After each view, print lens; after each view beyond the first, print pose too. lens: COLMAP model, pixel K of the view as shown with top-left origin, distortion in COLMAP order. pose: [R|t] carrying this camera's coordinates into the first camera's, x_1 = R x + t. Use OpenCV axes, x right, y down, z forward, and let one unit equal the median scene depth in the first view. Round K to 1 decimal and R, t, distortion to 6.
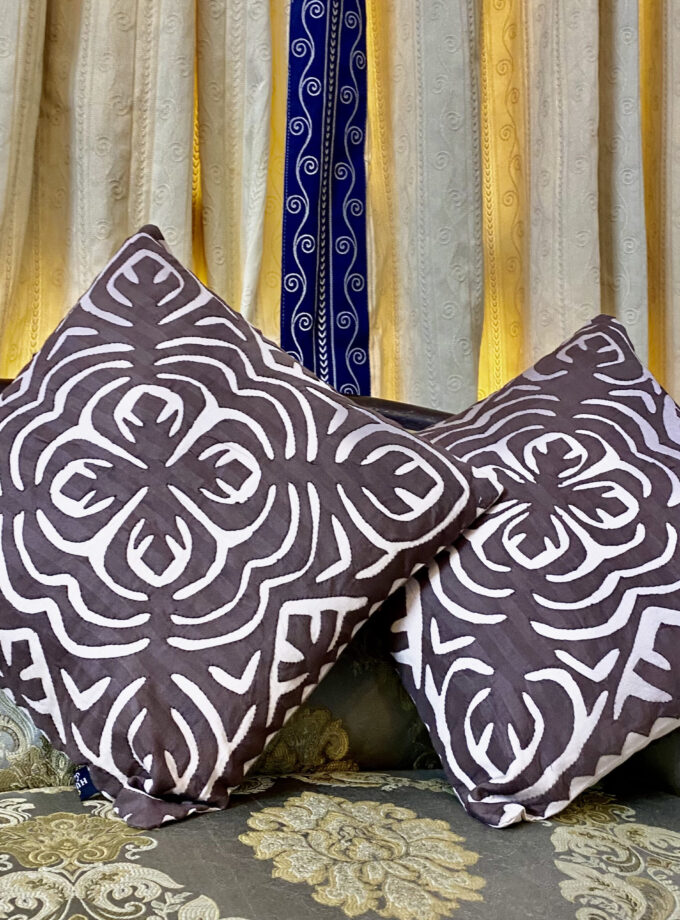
lens RADIAL K [[931.7, 0, 333.9], [0, 931.7, 446.3], [0, 0, 1]] dist [0.180522, -0.517661]
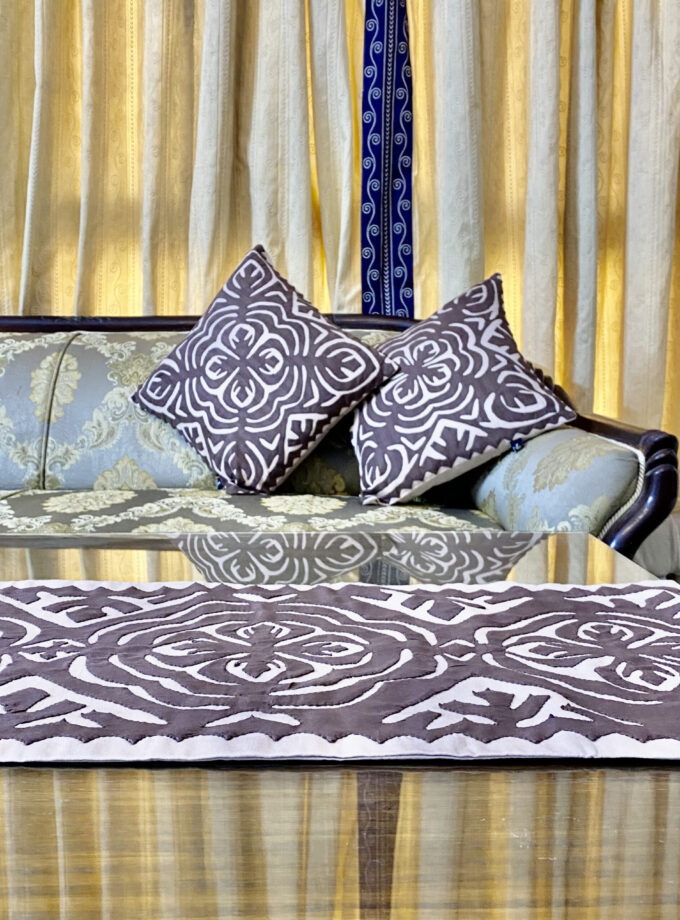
lens RADIAL K [[928.7, 0, 344.5], [0, 928.7, 452.3], [0, 0, 1]] dist [0.189290, -0.551690]
pose [[0.935763, 0.027687, -0.351542, 0.855413], [0.016865, 0.992258, 0.123041, -0.028806], [0.352227, -0.121066, 0.928051, -1.103890]]
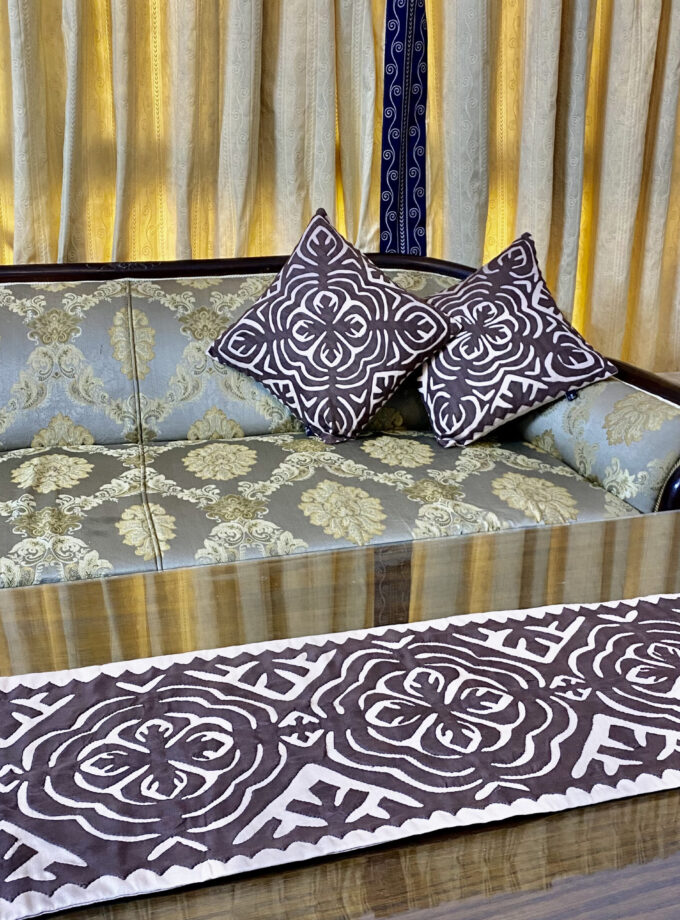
lens RADIAL K [[928.7, 0, 344.5], [0, 928.7, 452.3], [0, 0, 1]] dist [0.189290, -0.551690]
pose [[0.992631, 0.024968, -0.118578, 0.179083], [0.015730, 0.943715, 0.330386, -0.495533], [0.120153, -0.329816, 0.936368, -1.591488]]
